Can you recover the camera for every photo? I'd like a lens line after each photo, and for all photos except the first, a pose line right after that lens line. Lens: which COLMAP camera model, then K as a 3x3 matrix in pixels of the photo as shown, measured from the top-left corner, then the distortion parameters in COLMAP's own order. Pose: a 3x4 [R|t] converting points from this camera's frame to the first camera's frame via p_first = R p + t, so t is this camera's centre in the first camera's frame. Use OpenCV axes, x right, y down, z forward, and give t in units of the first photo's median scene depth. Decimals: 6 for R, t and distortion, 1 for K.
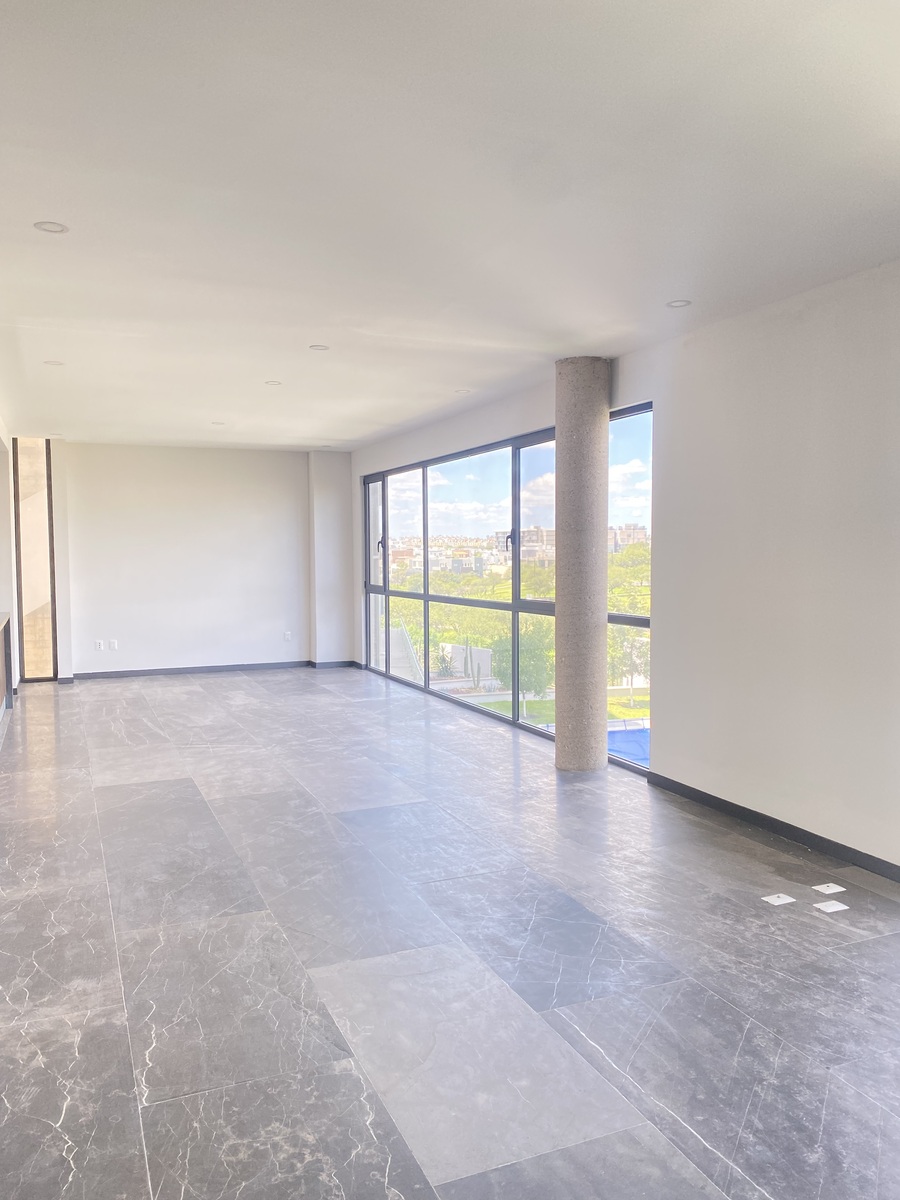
lens RADIAL K [[925.5, 0, 450.0], [0, 925.5, 600.0], [0, 0, 1]] dist [0.019449, -0.008546]
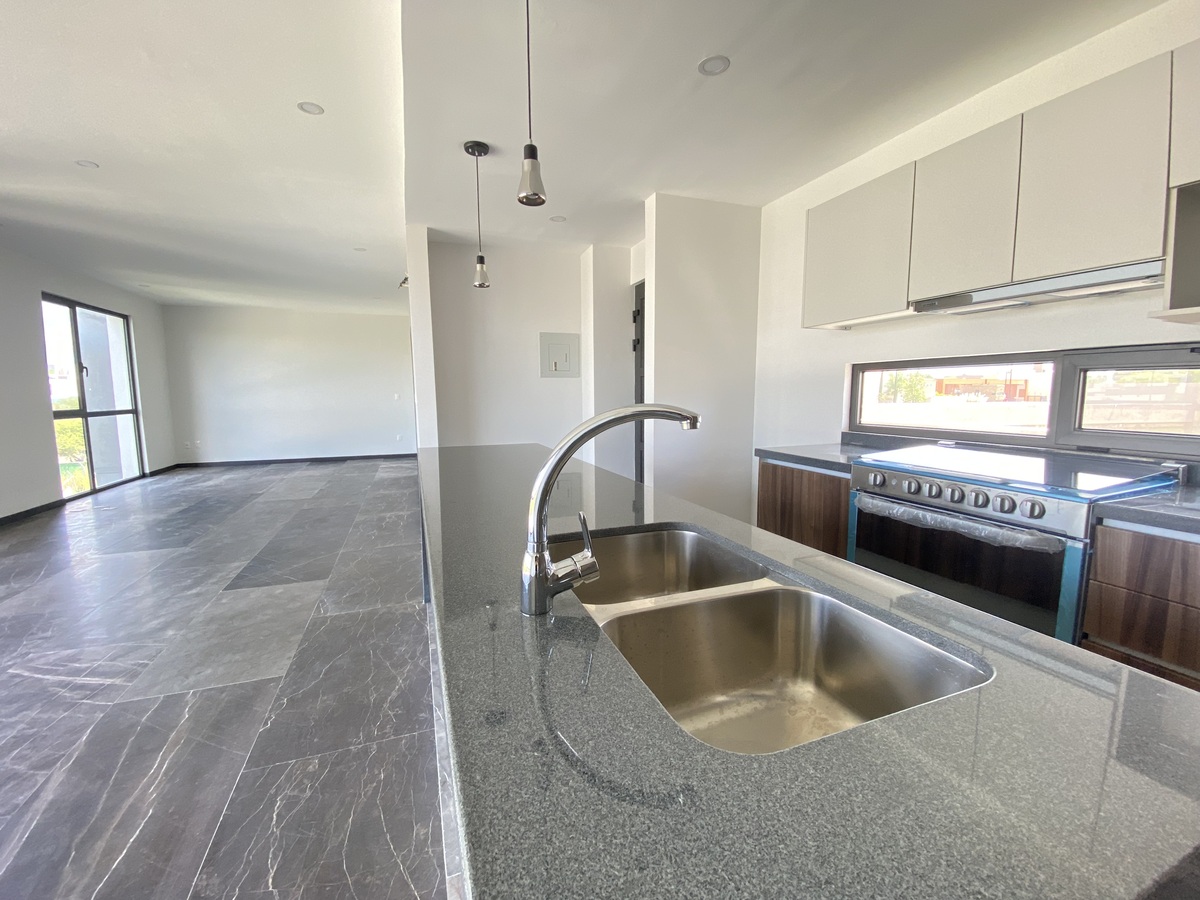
lens RADIAL K [[480.9, 0, 595.9], [0, 480.9, 449.7], [0, 0, 1]] dist [0.001232, -0.012368]
pose [[-0.999009, 0.008701, 0.043660, -1.021952], [0.016096, 0.984964, 0.172006, -0.046425], [-0.041507, 0.172538, -0.984128, 2.145023]]
